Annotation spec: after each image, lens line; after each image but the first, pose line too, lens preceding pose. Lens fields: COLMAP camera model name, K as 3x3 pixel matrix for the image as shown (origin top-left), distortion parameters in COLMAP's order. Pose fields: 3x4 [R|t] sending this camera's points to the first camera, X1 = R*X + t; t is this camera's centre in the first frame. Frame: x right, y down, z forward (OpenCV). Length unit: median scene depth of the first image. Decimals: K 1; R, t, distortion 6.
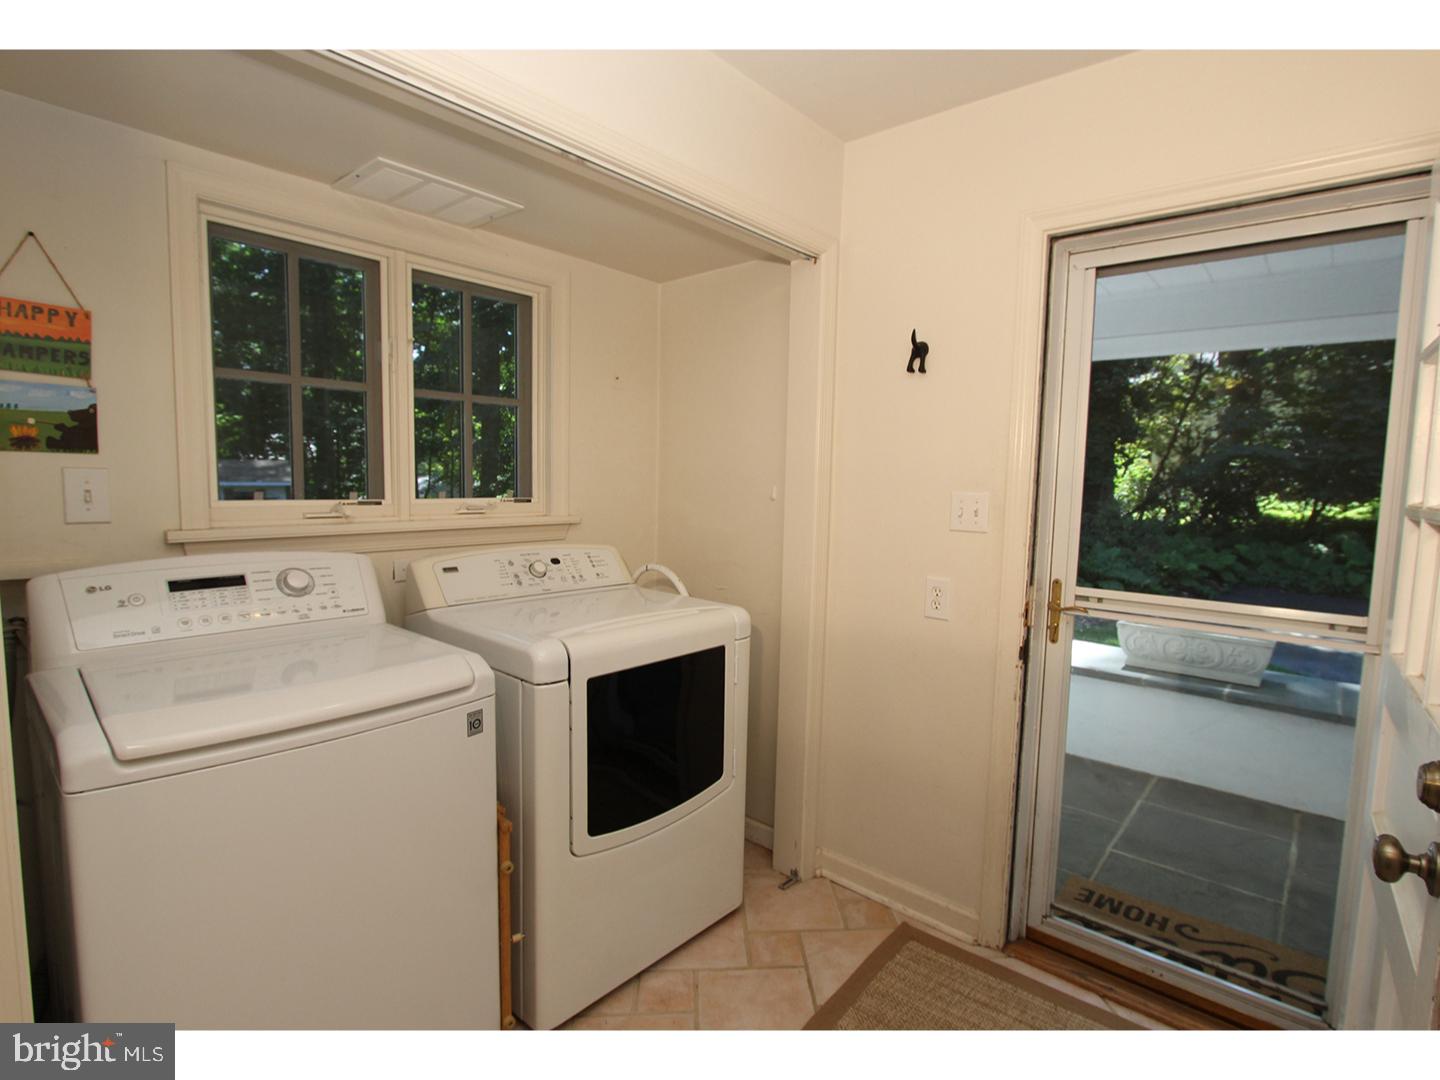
lens RADIAL K [[683.2, 0, 723.7], [0, 683.2, 529.4], [0, 0, 1]] dist [-0.002050, 0.000195]
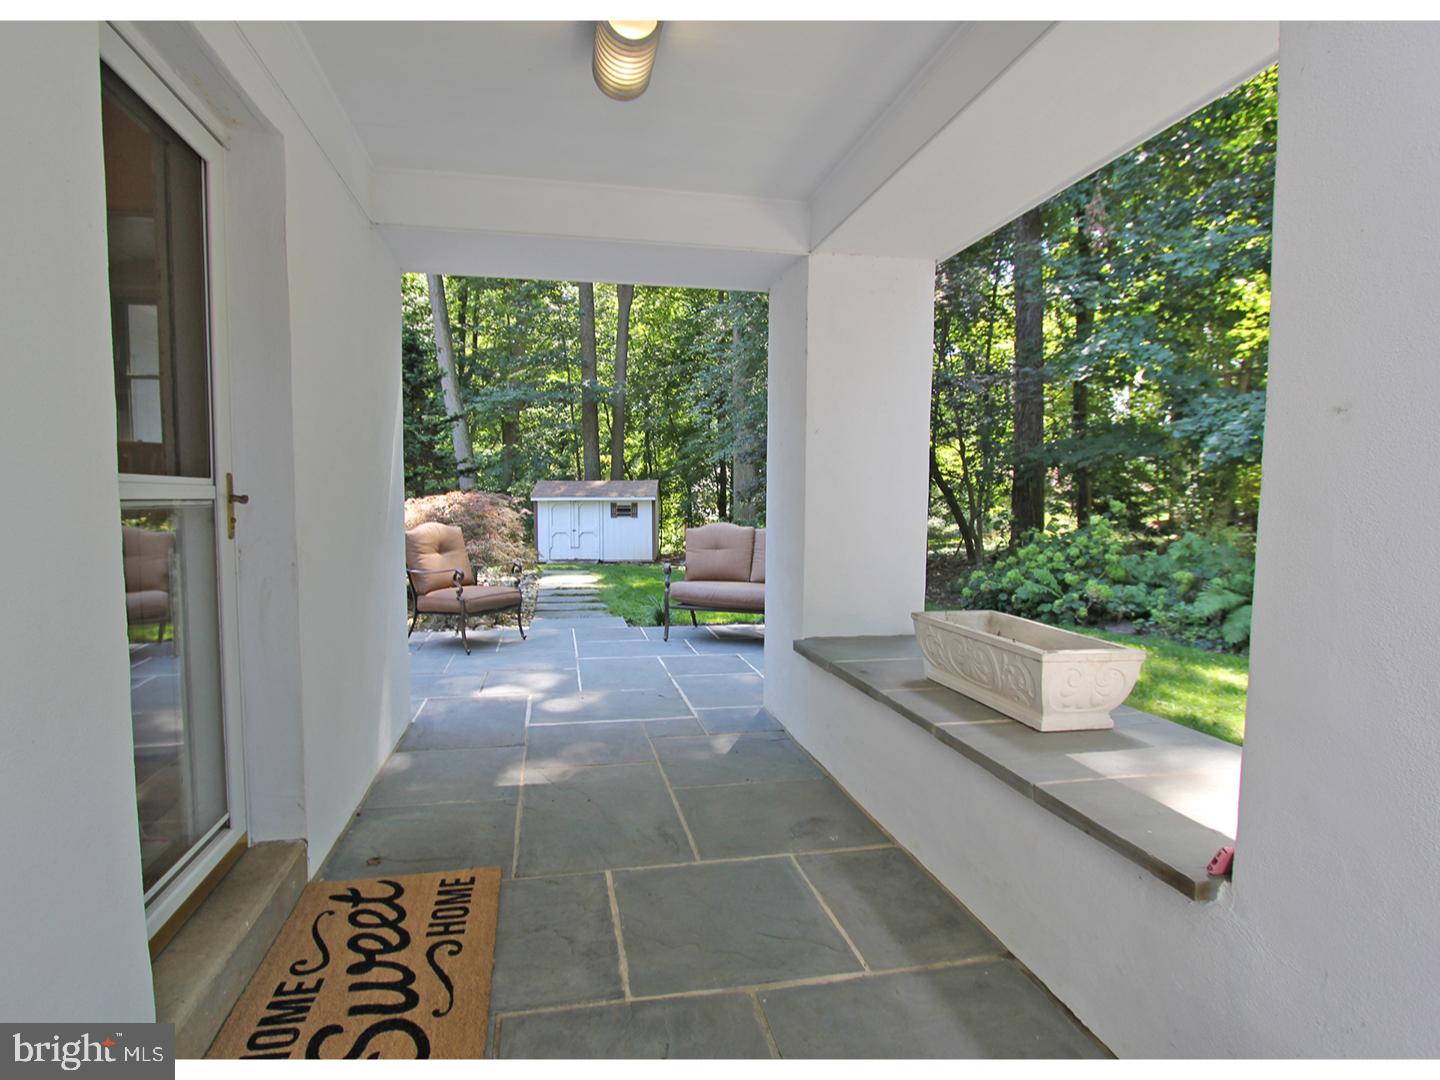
lens RADIAL K [[683.2, 0, 723.7], [0, 683.2, 529.4], [0, 0, 1]] dist [-0.002050, 0.000195]
pose [[0.797905, 0.030709, -0.602001, 1.186525], [-0.045503, 0.998920, -0.009353, 0.089401], [0.601064, 0.034855, 0.798441, 0.474013]]
